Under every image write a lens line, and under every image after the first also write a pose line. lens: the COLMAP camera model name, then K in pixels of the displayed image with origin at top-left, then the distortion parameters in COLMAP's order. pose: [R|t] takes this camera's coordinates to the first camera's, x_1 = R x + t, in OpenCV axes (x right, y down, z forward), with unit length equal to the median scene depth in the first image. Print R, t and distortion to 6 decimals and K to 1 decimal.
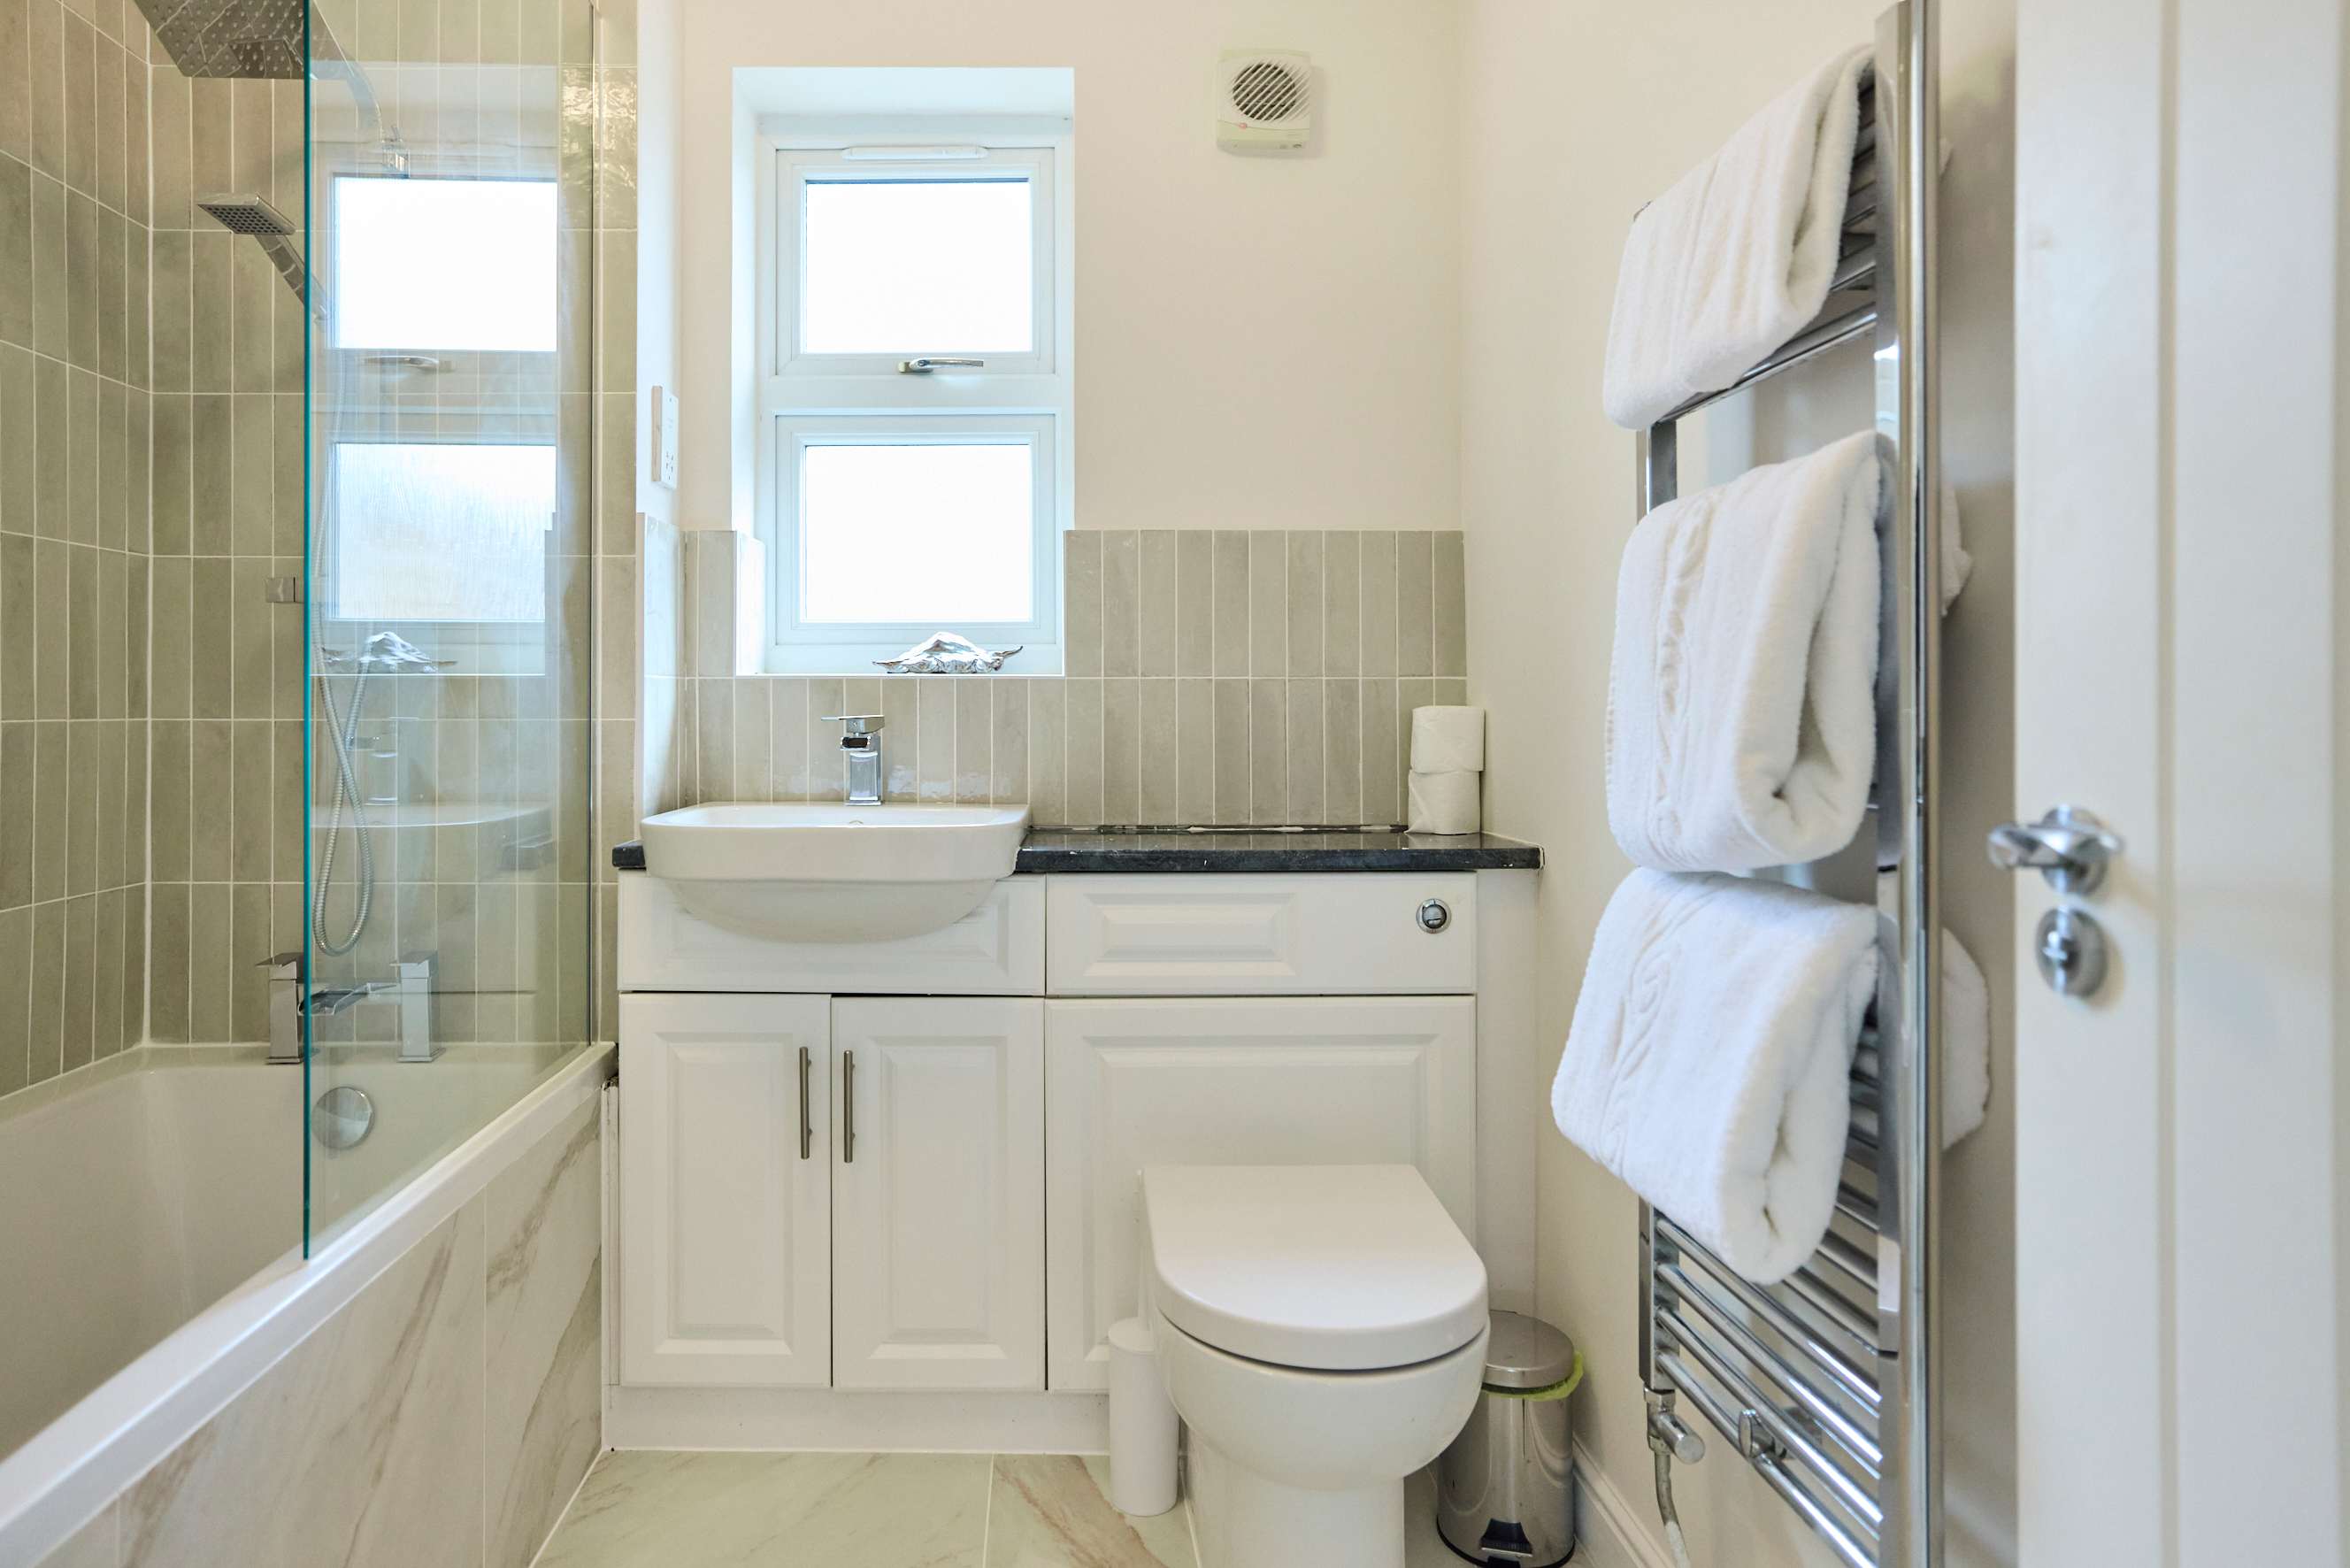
lens RADIAL K [[1395.6, 0, 1121.4], [0, 1395.6, 690.7], [0, 0, 1]] dist [-0.013061, 0.016235]
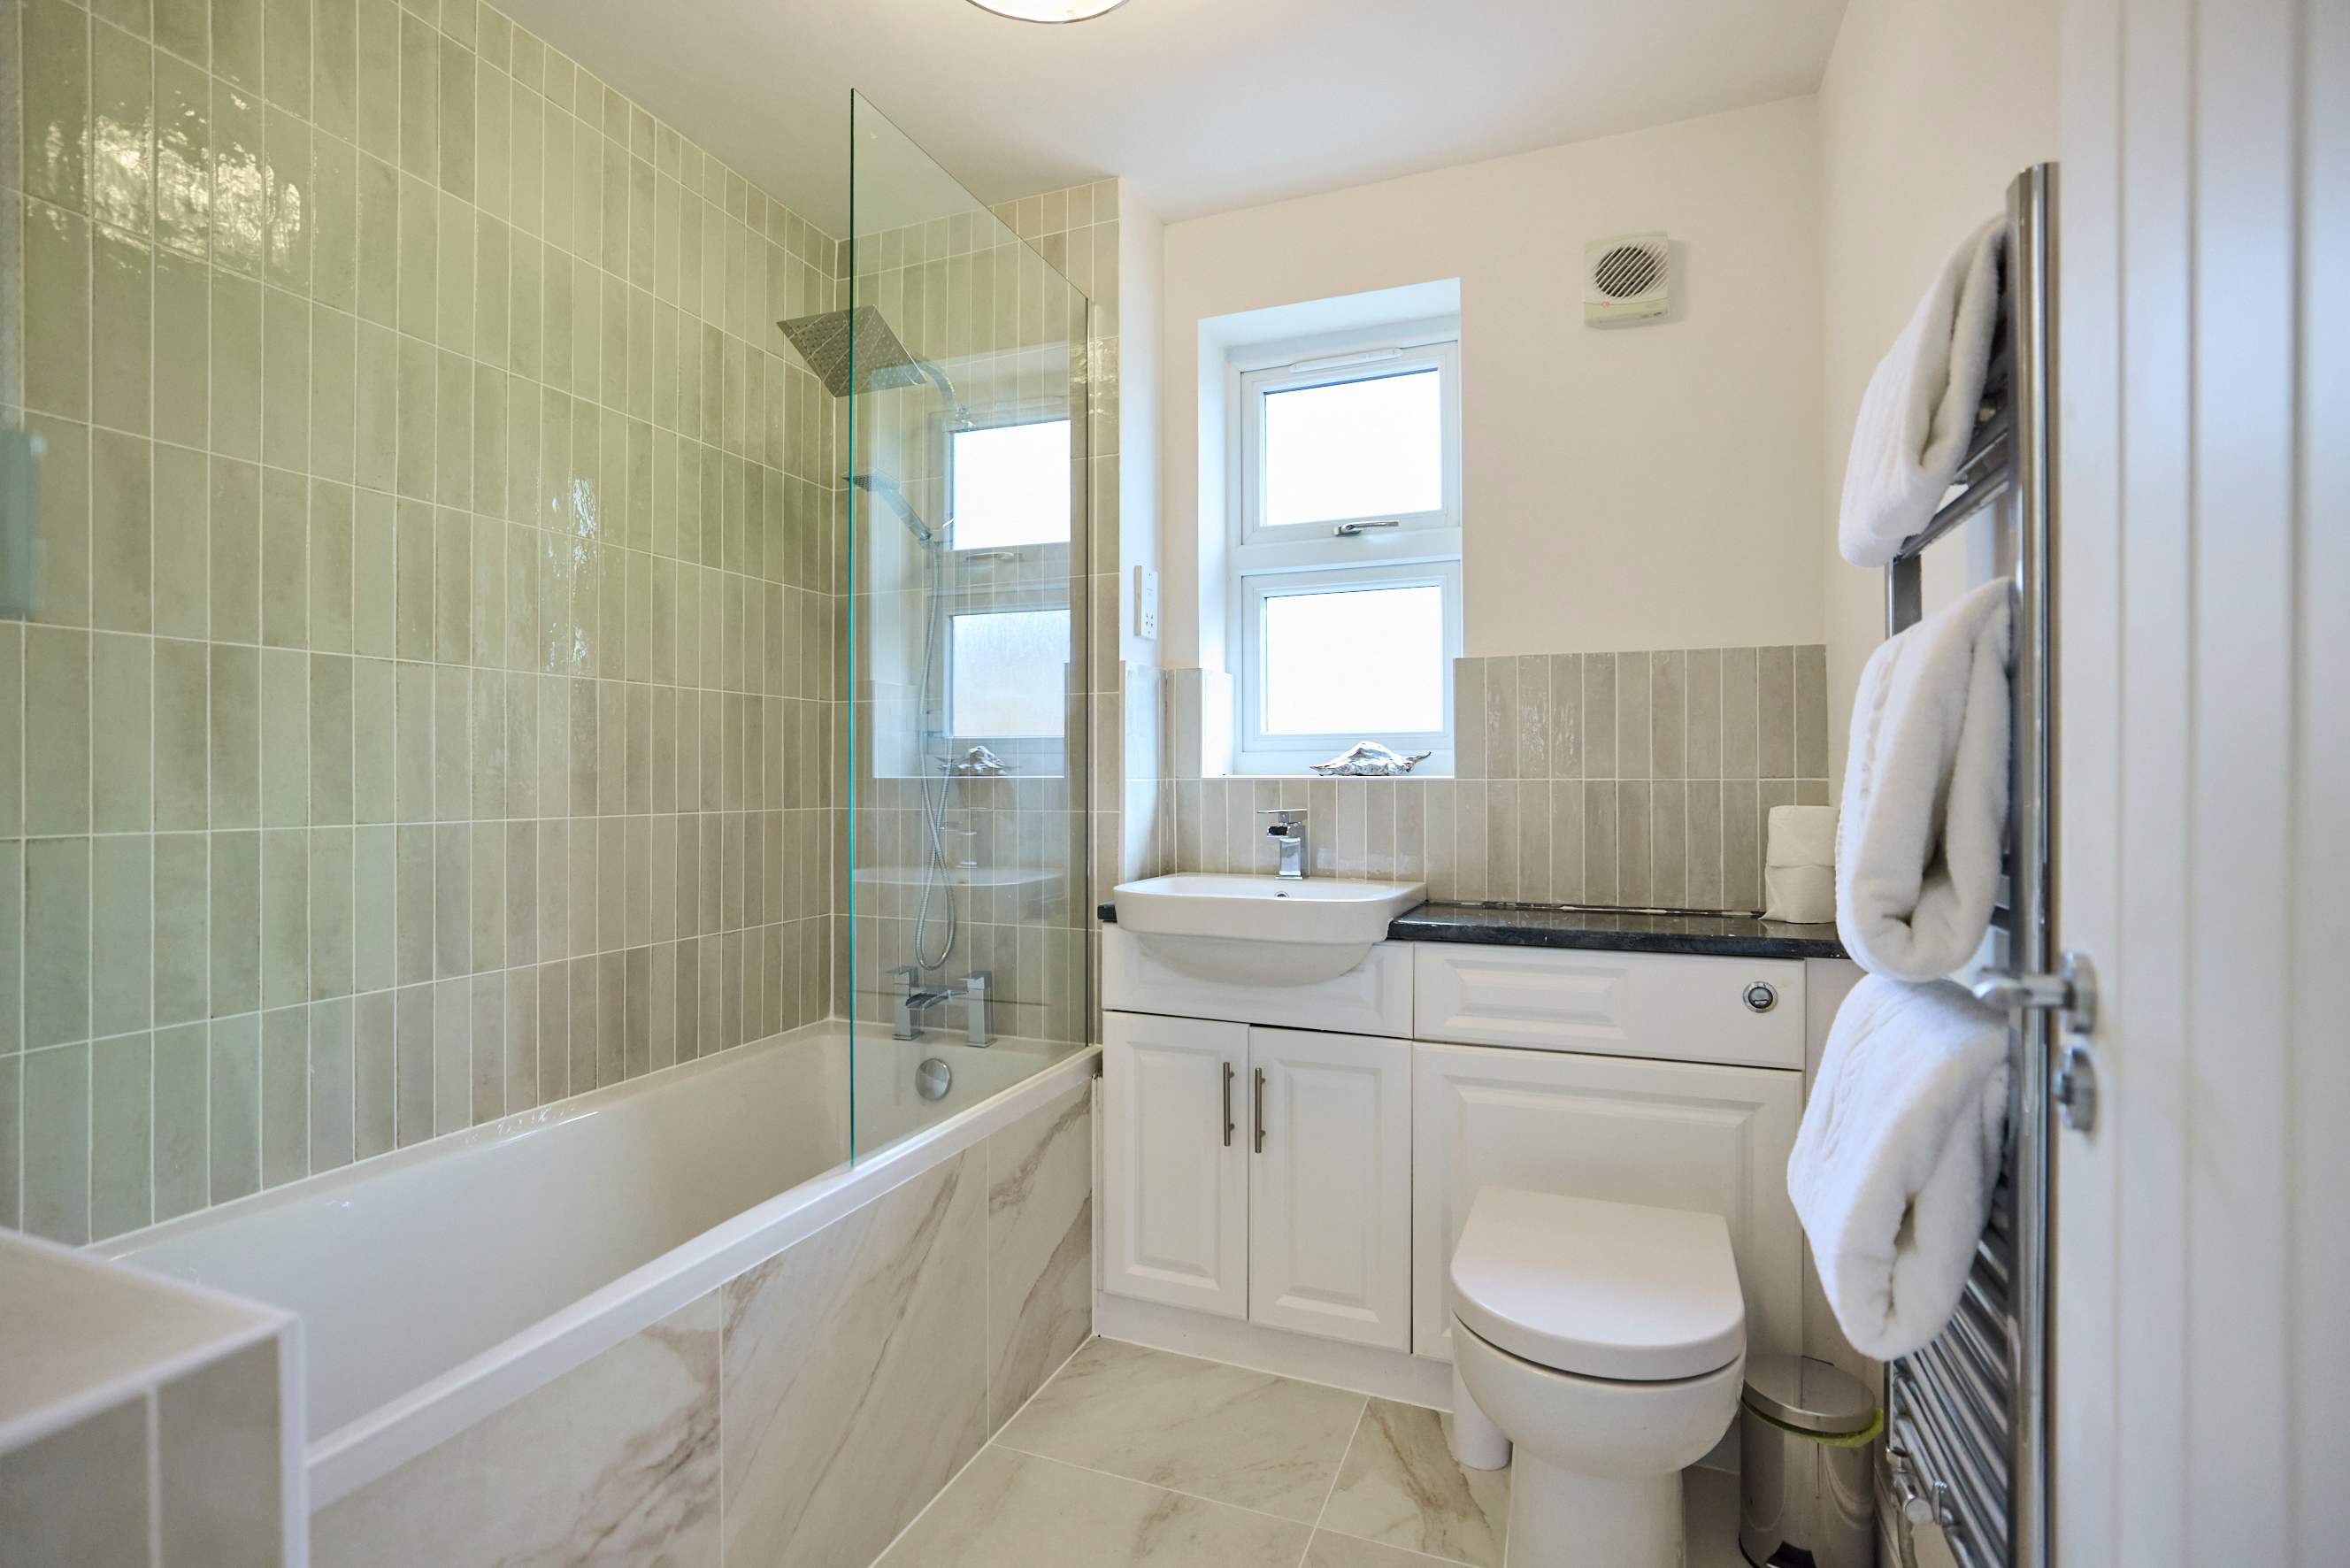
lens RADIAL K [[1160.4, 0, 1183.3], [0, 1160.4, 775.0], [0, 0, 1]] dist [-0.024145, 0.008783]
pose [[0.919914, 0.000049, -0.392119, 0.163254], [0.002548, 0.999978, 0.006102, -0.023401], [0.392111, -0.006612, 0.919894, -0.027165]]
